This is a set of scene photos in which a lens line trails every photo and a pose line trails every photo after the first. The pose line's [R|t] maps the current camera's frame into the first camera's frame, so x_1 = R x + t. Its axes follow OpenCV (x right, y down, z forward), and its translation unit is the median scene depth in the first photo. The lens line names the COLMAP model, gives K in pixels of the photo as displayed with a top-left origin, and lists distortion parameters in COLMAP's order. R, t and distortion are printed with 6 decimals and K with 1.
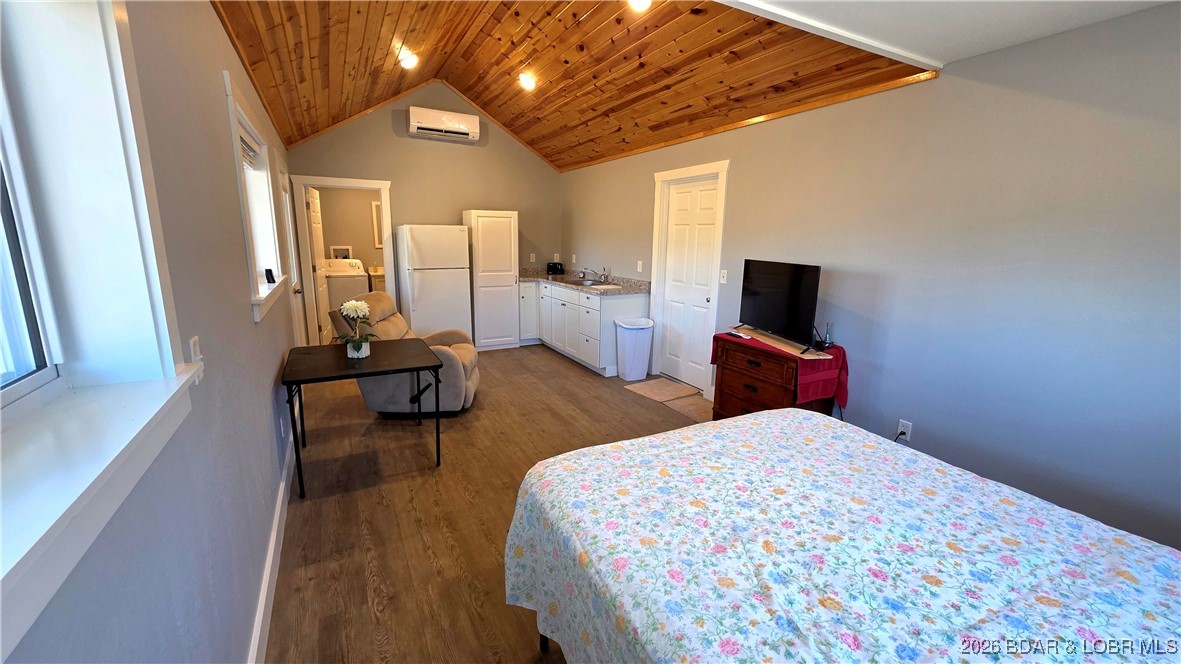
lens RADIAL K [[471.6, 0, 585.2], [0, 471.6, 328.1], [0, 0, 1]] dist [0.001700, -0.000263]
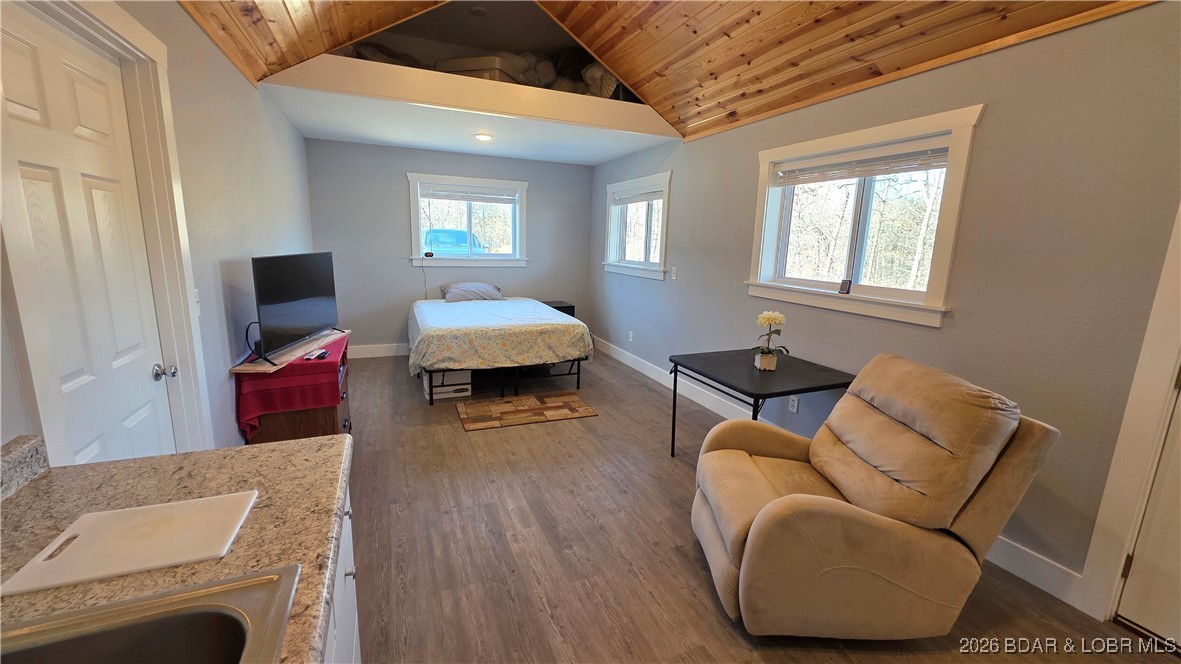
lens RADIAL K [[471.6, 0, 585.2], [0, 471.6, 328.1], [0, 0, 1]] dist [0.001700, -0.000263]
pose [[-0.994524, -0.060648, 0.085115, -0.114173], [-0.024778, 0.928011, 0.371728, -0.222482], [-0.101532, 0.367584, -0.924431, 1.150573]]
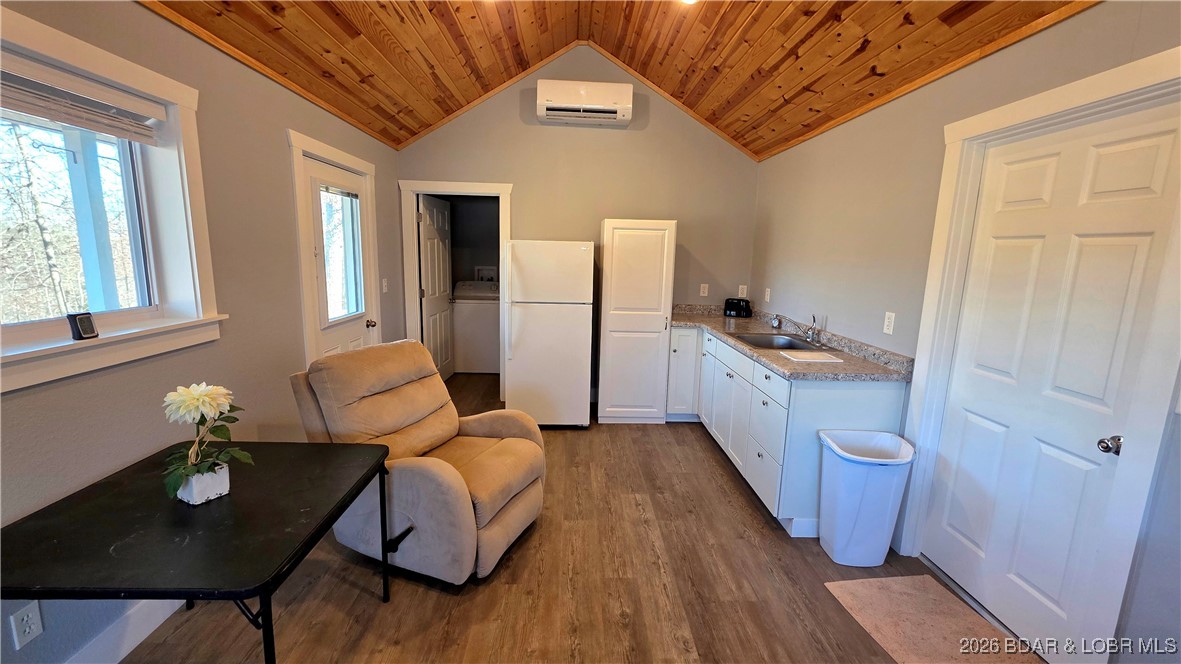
lens RADIAL K [[471.6, 0, 585.2], [0, 471.6, 328.1], [0, 0, 1]] dist [0.001700, -0.000263]
pose [[0.893981, 0.080638, -0.440790, 0.051259], [-0.098932, 0.994920, -0.018637, -0.087822], [0.437048, 0.060269, 0.897417, 0.434205]]
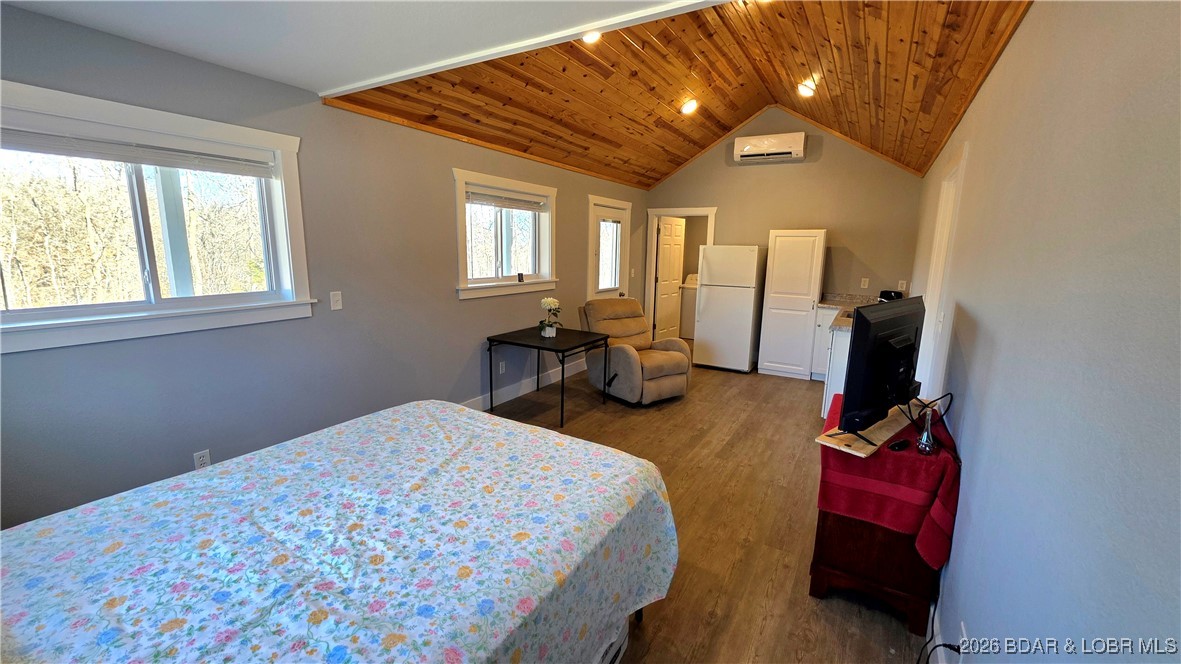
lens RADIAL K [[471.6, 0, 585.2], [0, 471.6, 328.1], [0, 0, 1]] dist [0.001700, -0.000263]
pose [[0.505029, 0.143796, -0.851040, 0.488237], [-0.178503, 0.982107, 0.060014, -0.043203], [0.844442, 0.121604, 0.521661, 0.203250]]
